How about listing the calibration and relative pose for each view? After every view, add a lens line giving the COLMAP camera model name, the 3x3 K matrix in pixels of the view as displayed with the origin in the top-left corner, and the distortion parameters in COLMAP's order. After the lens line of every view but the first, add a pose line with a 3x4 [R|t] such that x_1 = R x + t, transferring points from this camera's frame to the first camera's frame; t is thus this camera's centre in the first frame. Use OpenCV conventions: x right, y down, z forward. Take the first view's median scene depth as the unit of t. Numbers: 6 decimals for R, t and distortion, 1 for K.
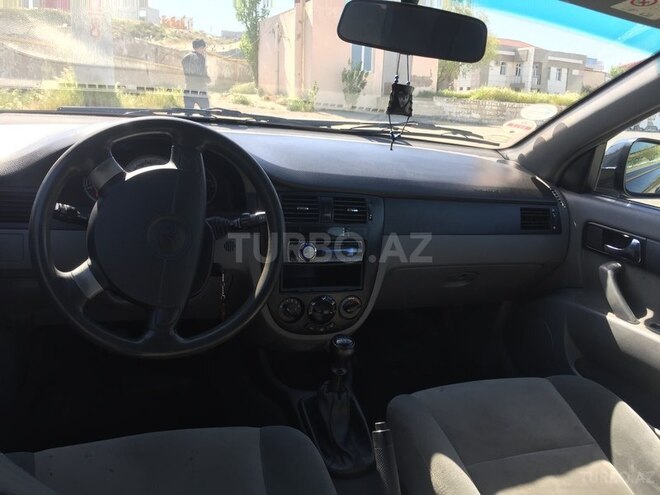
lens RADIAL K [[561.7, 0, 330.0], [0, 561.7, 247.5], [0, 0, 1]] dist [0.071252, -0.097601]
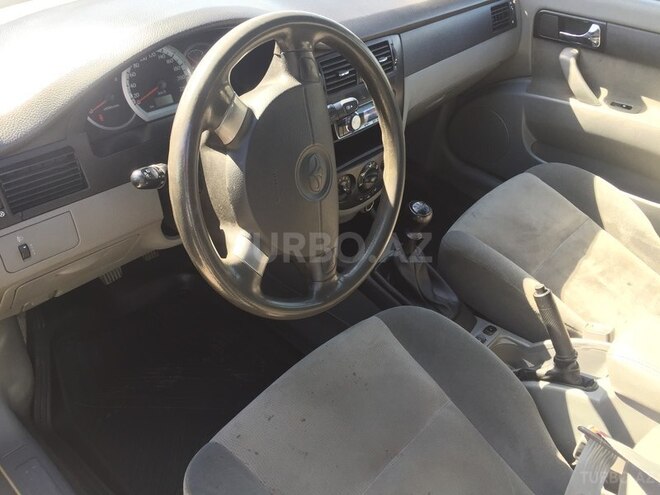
lens RADIAL K [[561.7, 0, 330.0], [0, 561.7, 247.5], [0, 0, 1]] dist [0.071252, -0.097601]
pose [[0.894827, -0.317701, 0.313609, -0.357283], [0.169594, 0.891772, 0.419501, -0.167439], [-0.412944, -0.322195, 0.851862, 0.168213]]
